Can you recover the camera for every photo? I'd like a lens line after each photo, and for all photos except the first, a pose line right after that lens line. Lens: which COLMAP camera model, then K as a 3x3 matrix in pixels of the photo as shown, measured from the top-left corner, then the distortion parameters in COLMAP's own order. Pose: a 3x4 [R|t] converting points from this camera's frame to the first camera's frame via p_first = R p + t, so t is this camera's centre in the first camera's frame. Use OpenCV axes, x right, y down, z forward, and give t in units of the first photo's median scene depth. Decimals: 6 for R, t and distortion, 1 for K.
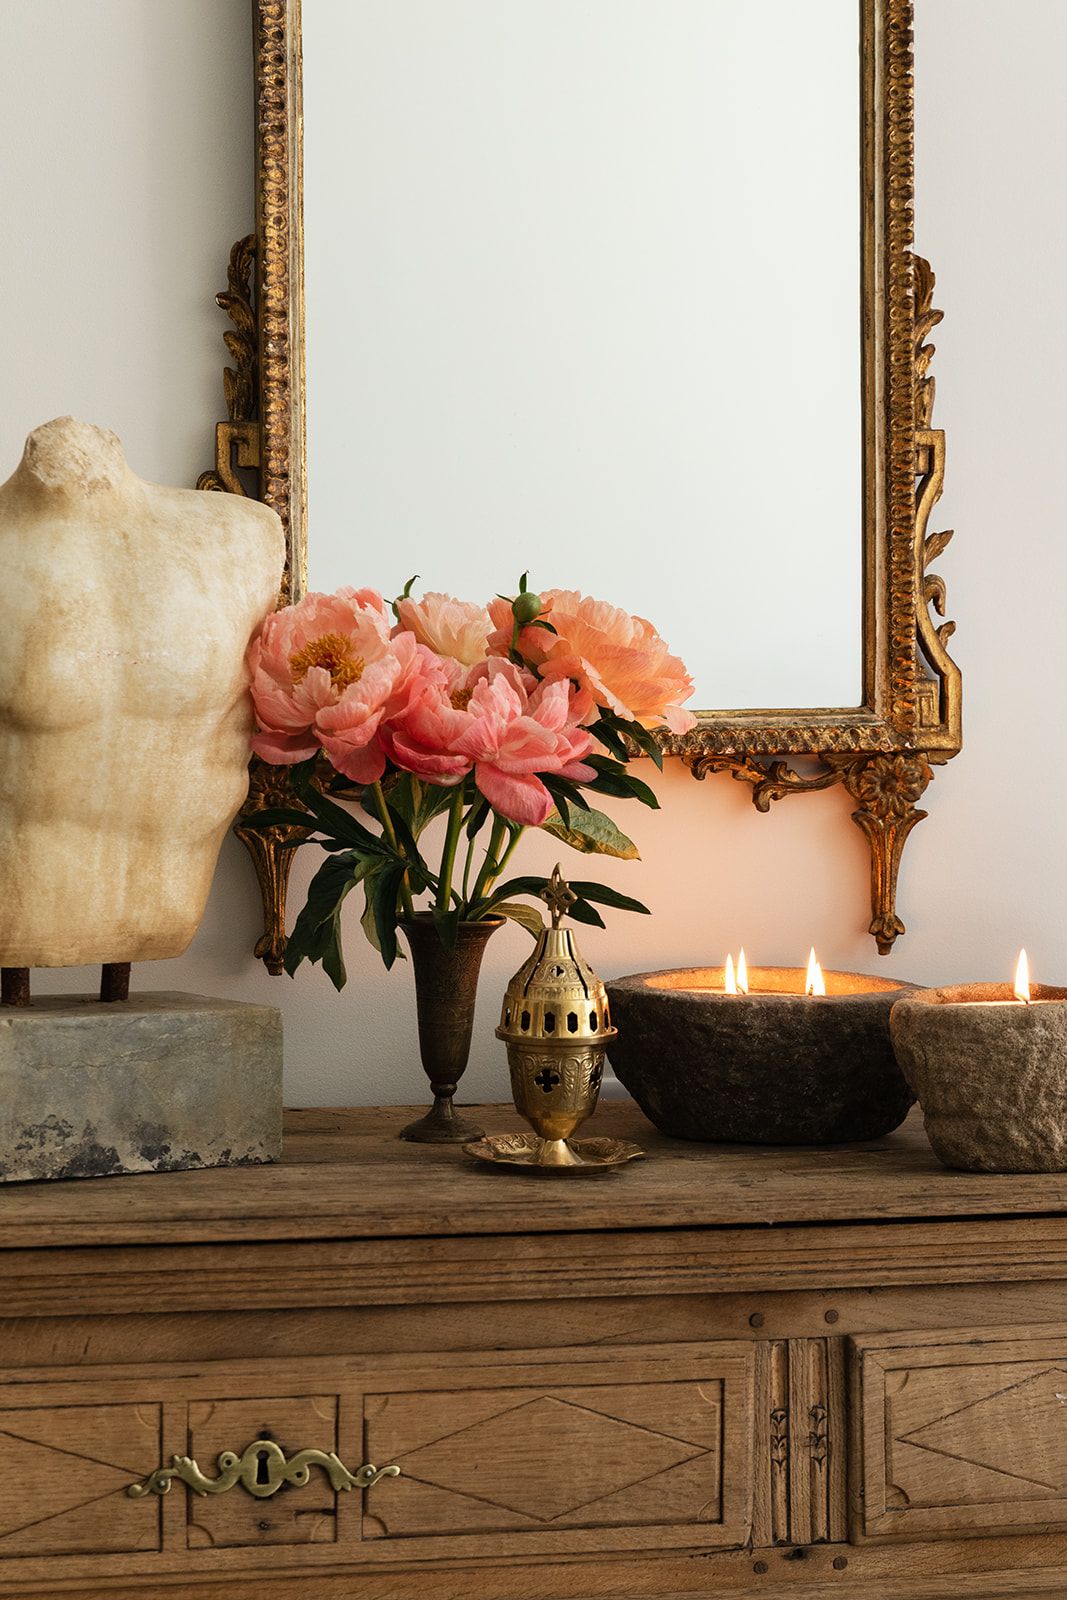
lens RADIAL K [[3139.1, 0, 533.5], [0, 3139.1, 800.0], [0, 0, 1]] dist [-0.015517, 0.023777]
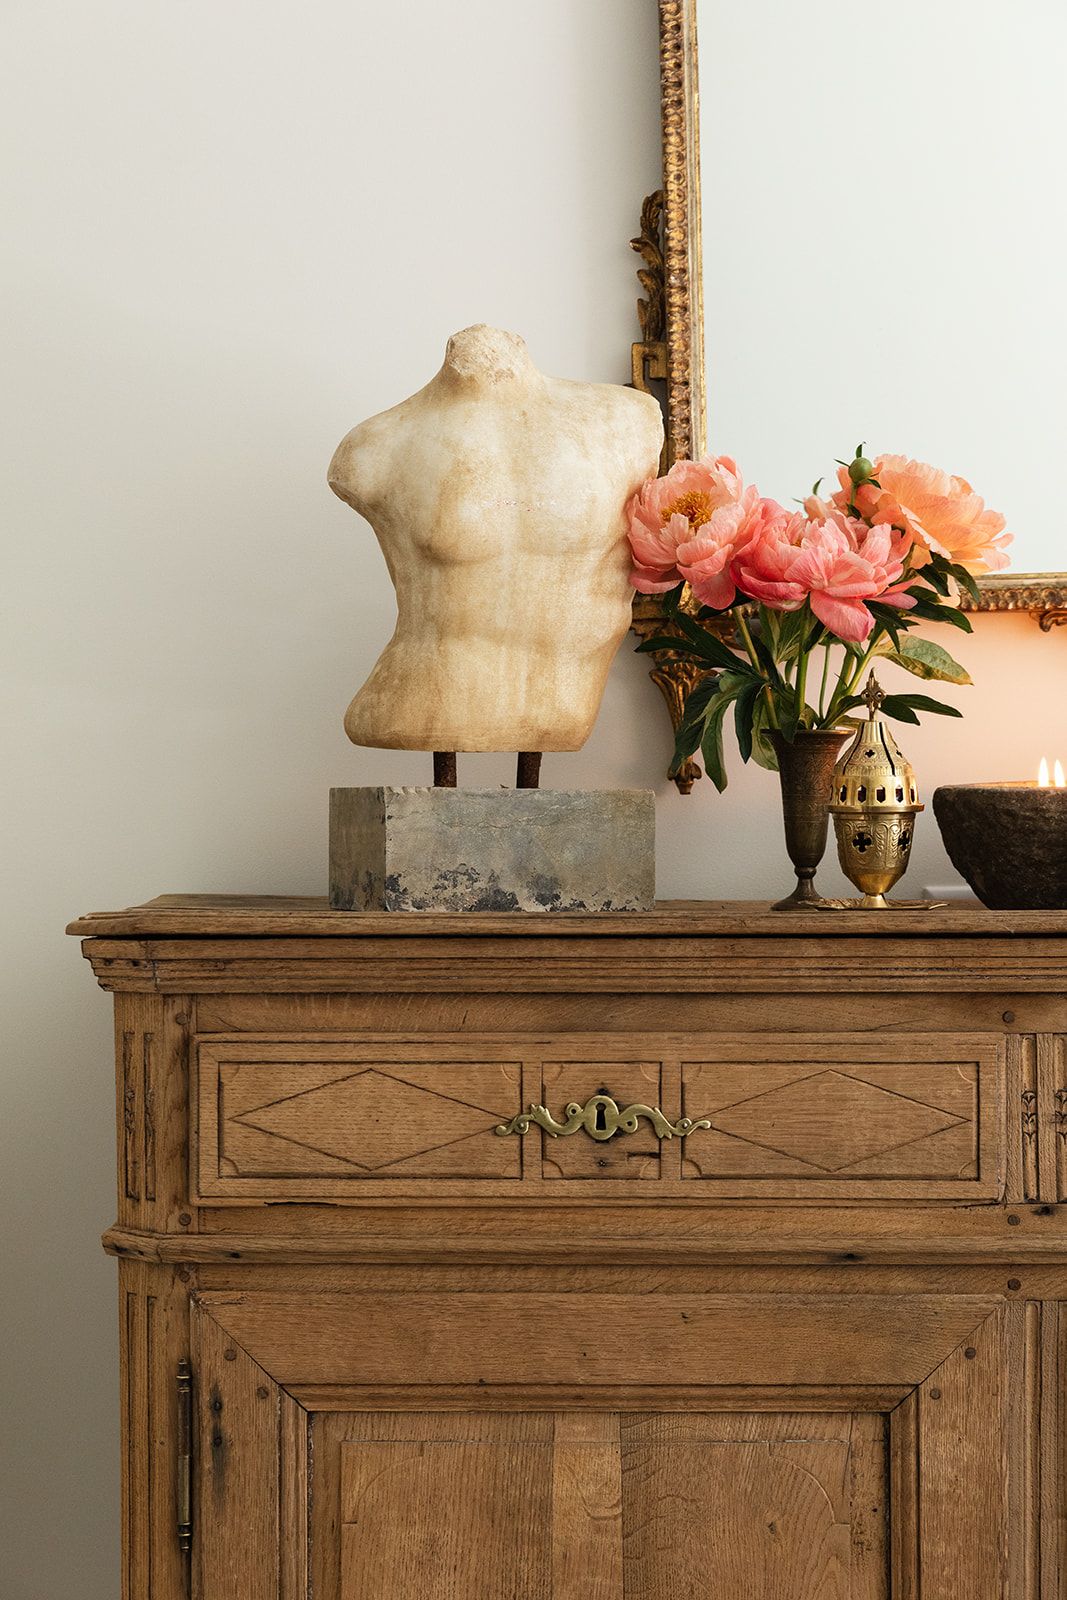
lens RADIAL K [[3139.1, 0, 533.5], [0, 3139.1, 800.0], [0, 0, 1]] dist [-0.015517, 0.023777]
pose [[0.970237, -0.012479, -0.241836, 0.180594], [0.002657, 0.999160, -0.040898, 0.125354], [0.242143, 0.039038, 0.969455, -0.225825]]
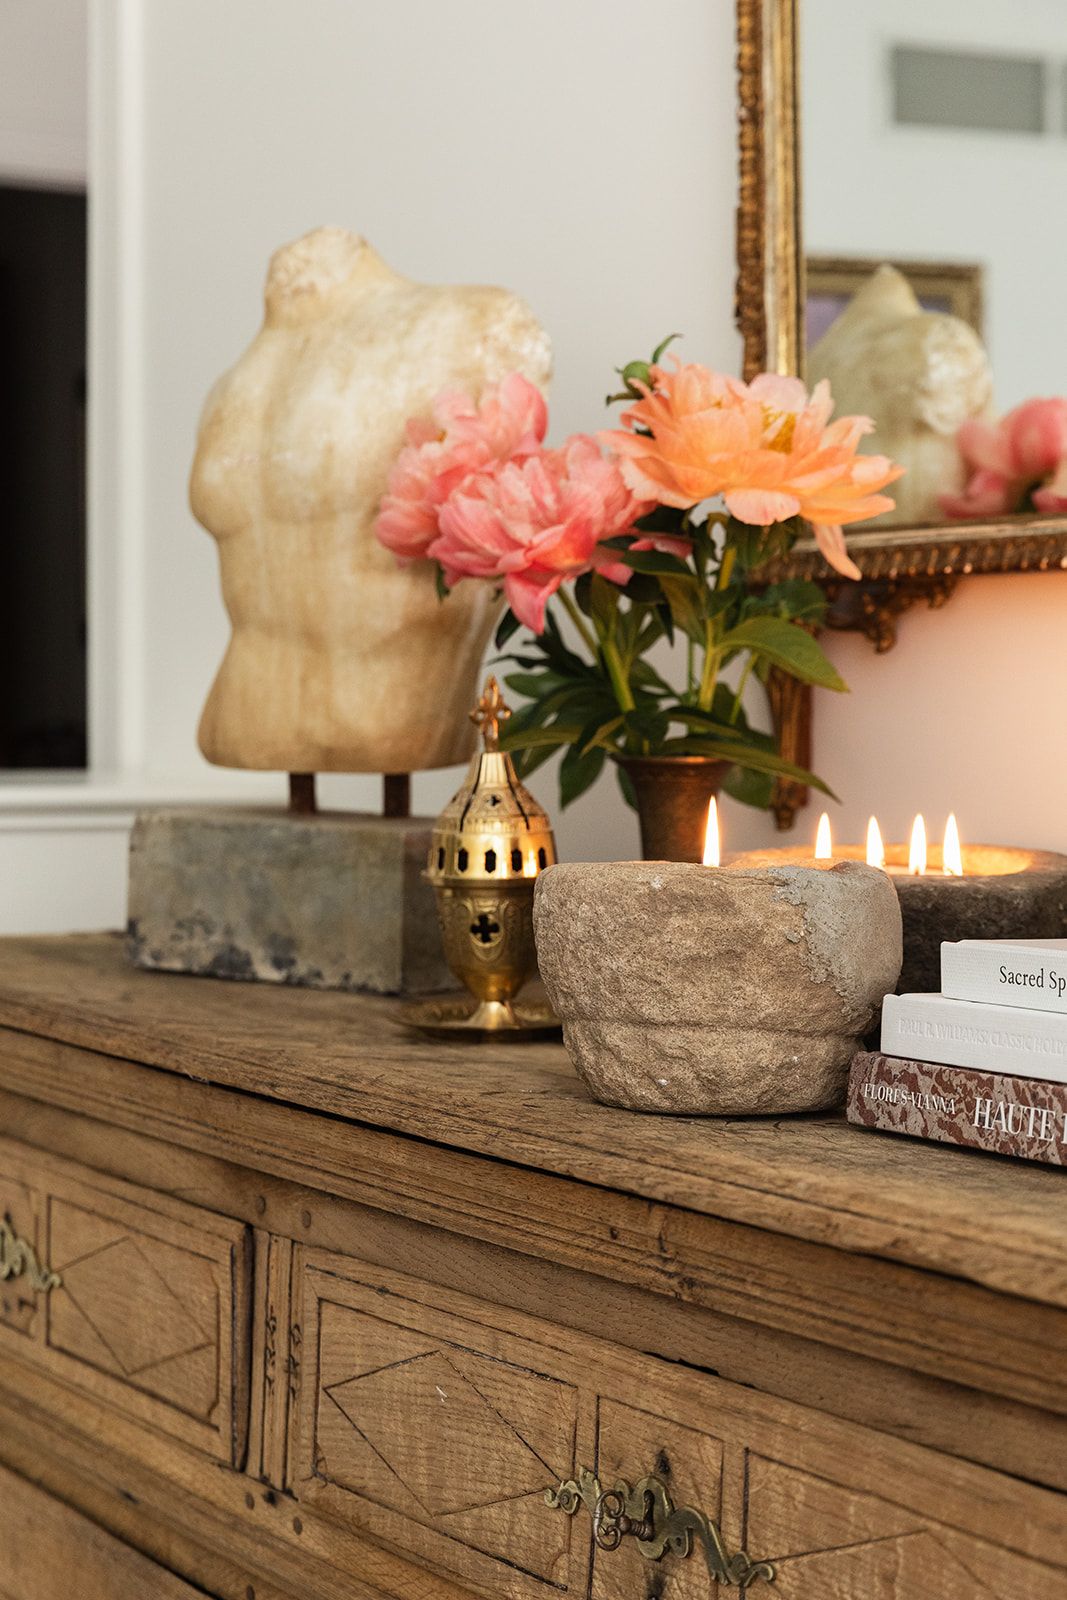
lens RADIAL K [[3093.2, 0, 533.5], [0, 3093.2, 800.0], [0, 0, 1]] dist [0.003336, -0.030651]
pose [[0.322550, 0.039129, -0.945743, 0.830937], [-0.044485, 0.998668, 0.026146, 0.032358], [0.945507, 0.033638, 0.323861, 0.765280]]
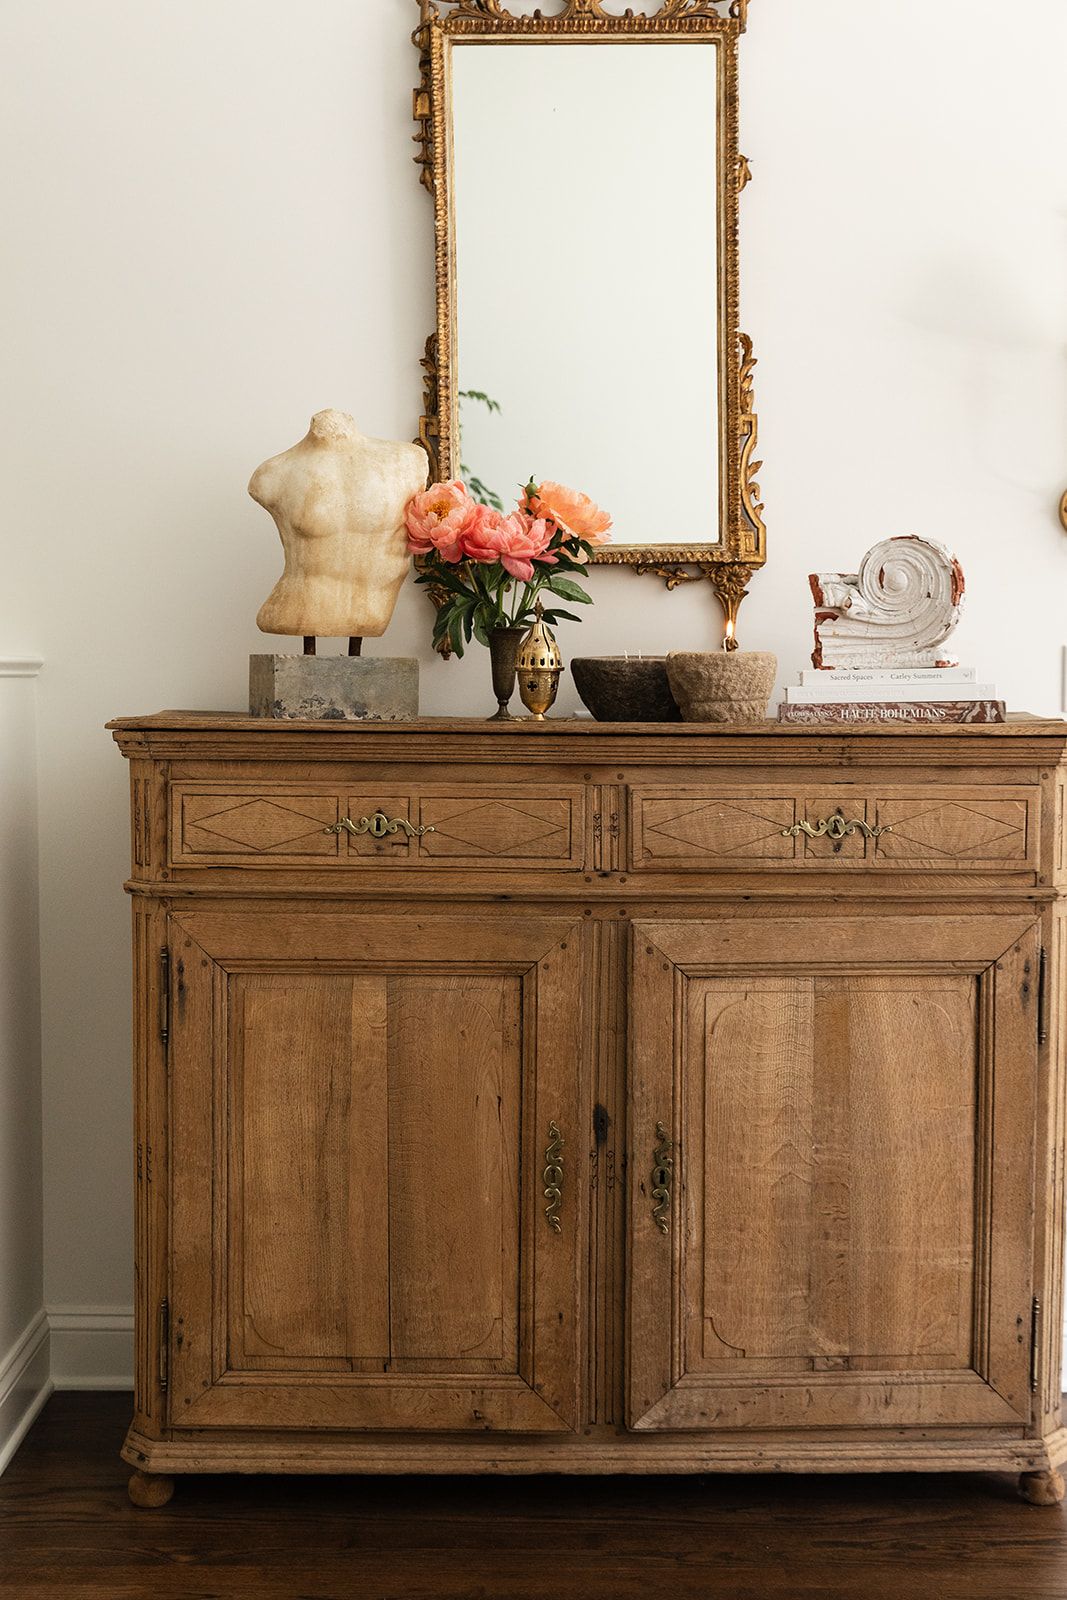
lens RADIAL K [[2082.6, 0, 533.5], [0, 2082.6, 800.0], [0, 0, 1]] dist [0.007188, -0.020953]
pose [[0.975580, 0.014959, -0.219135, 0.363941], [-0.009647, 0.999634, 0.025291, 0.137997], [0.219433, -0.022559, 0.975367, -0.538156]]
